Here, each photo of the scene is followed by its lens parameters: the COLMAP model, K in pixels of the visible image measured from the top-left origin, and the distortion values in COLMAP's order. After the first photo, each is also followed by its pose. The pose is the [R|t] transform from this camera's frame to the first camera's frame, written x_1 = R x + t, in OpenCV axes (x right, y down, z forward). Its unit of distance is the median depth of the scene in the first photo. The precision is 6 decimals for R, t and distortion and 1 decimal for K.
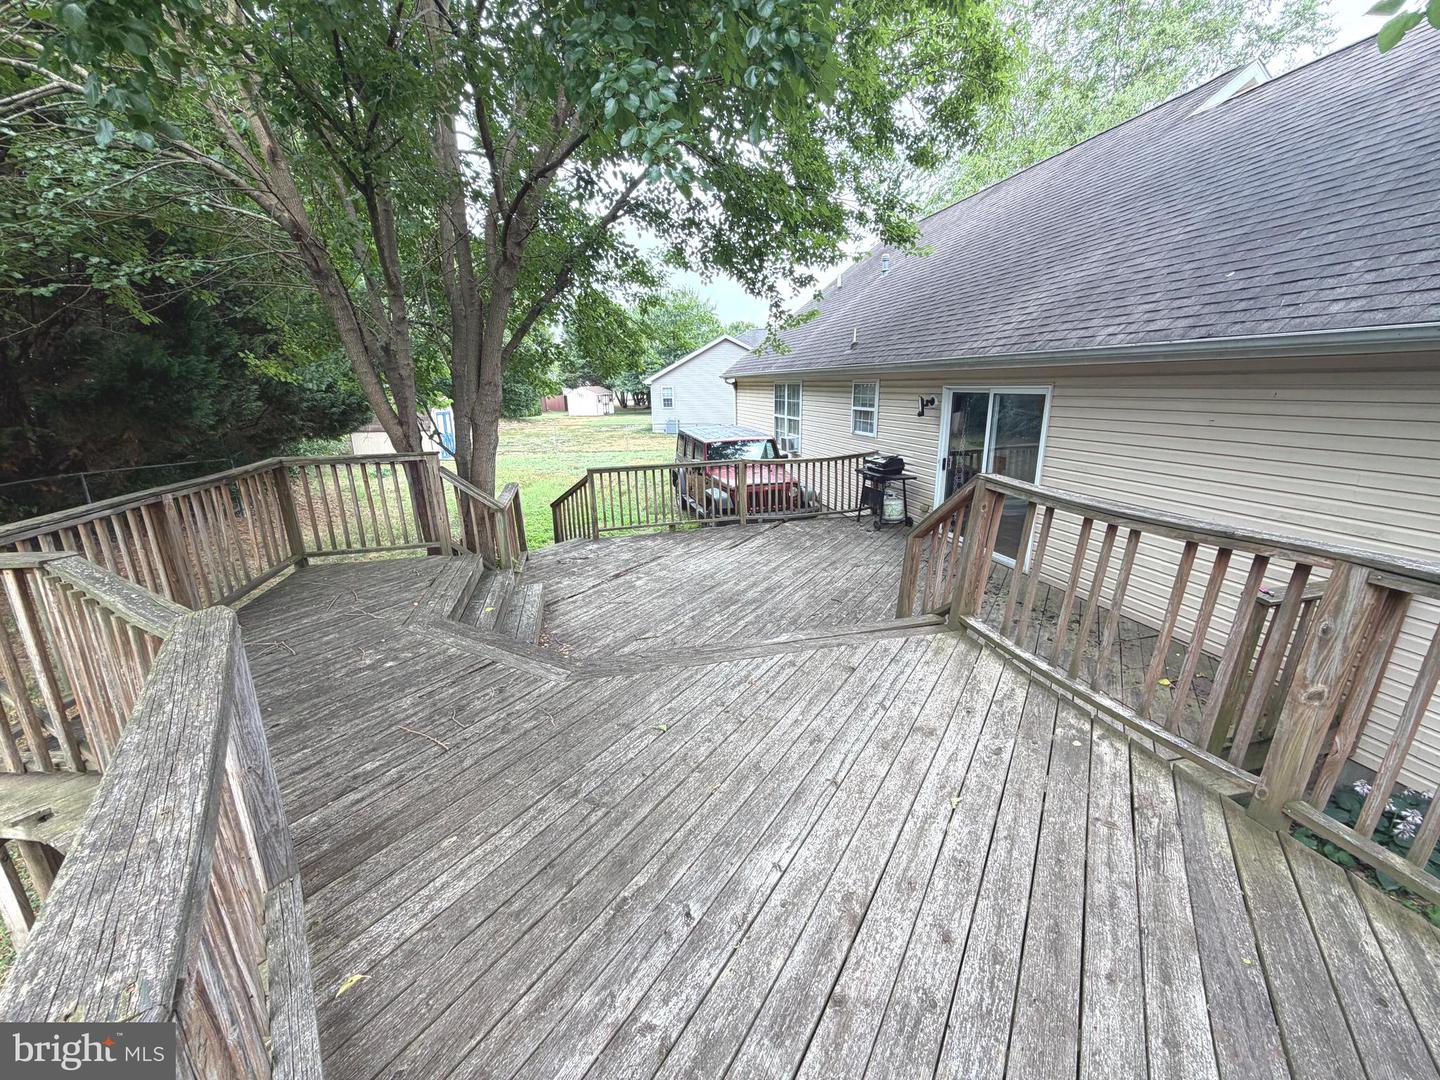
lens RADIAL K [[568.6, 0, 720.0], [0, 568.6, 540.0], [0, 0, 1]] dist [0.000724, -0.000114]
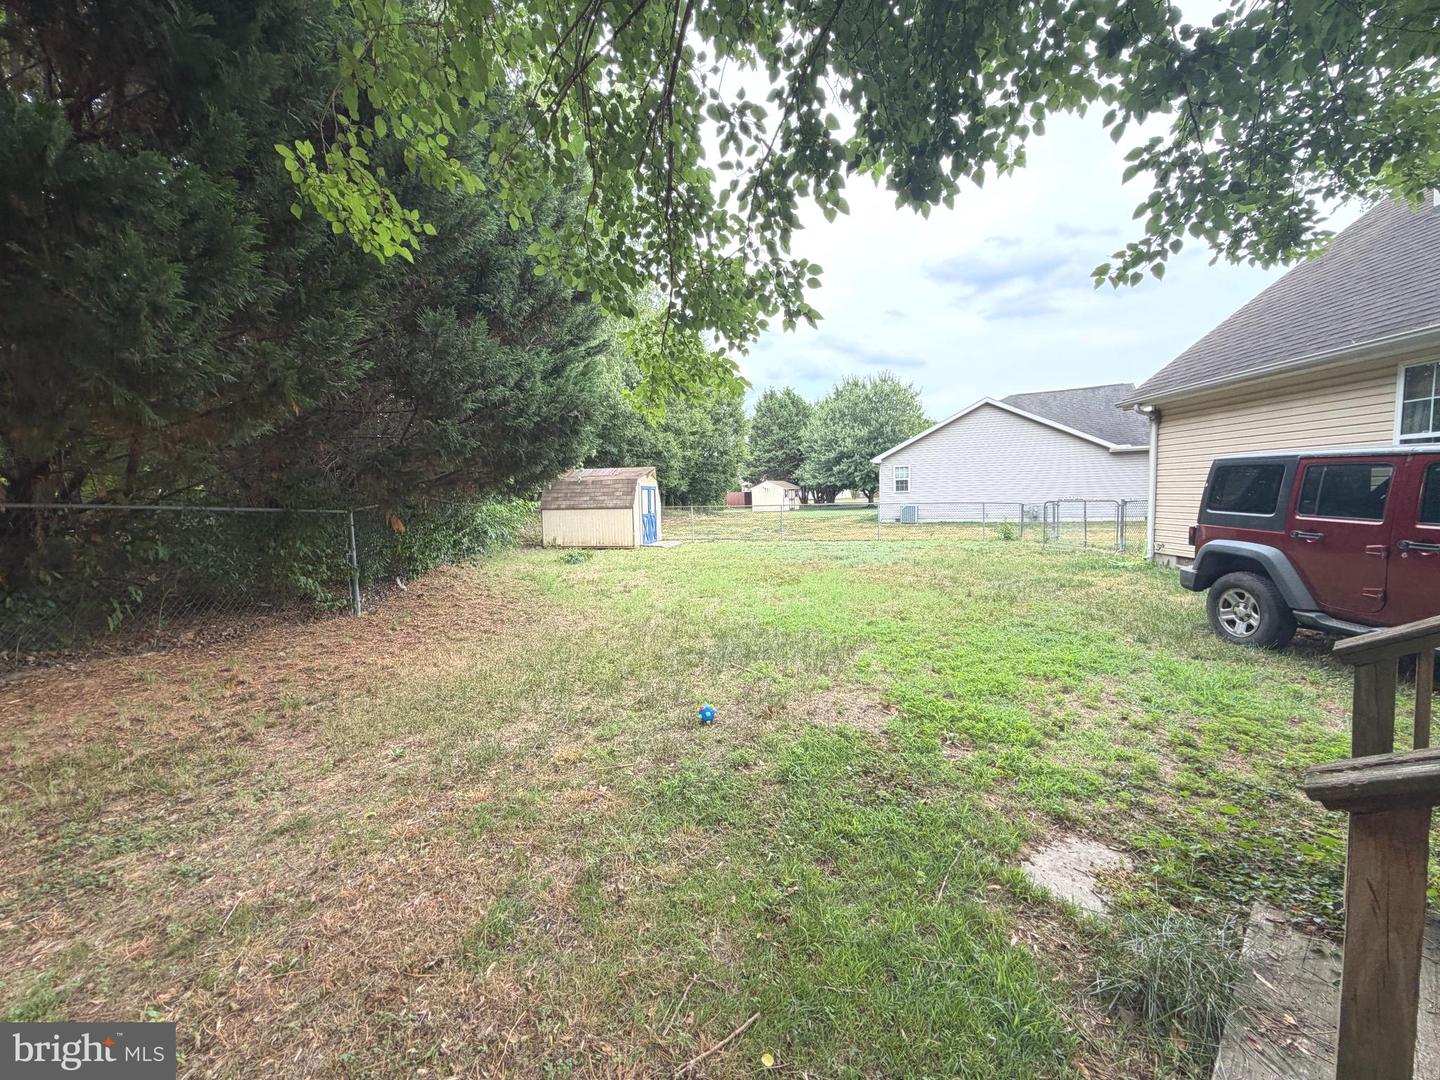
lens RADIAL K [[568.6, 0, 720.0], [0, 568.6, 540.0], [0, 0, 1]] dist [0.000724, -0.000114]
pose [[0.965430, 0.014475, -0.260261, -0.160231], [-0.061884, 0.982638, -0.174907, -0.017155], [0.253210, 0.184966, 0.949564, 0.250619]]
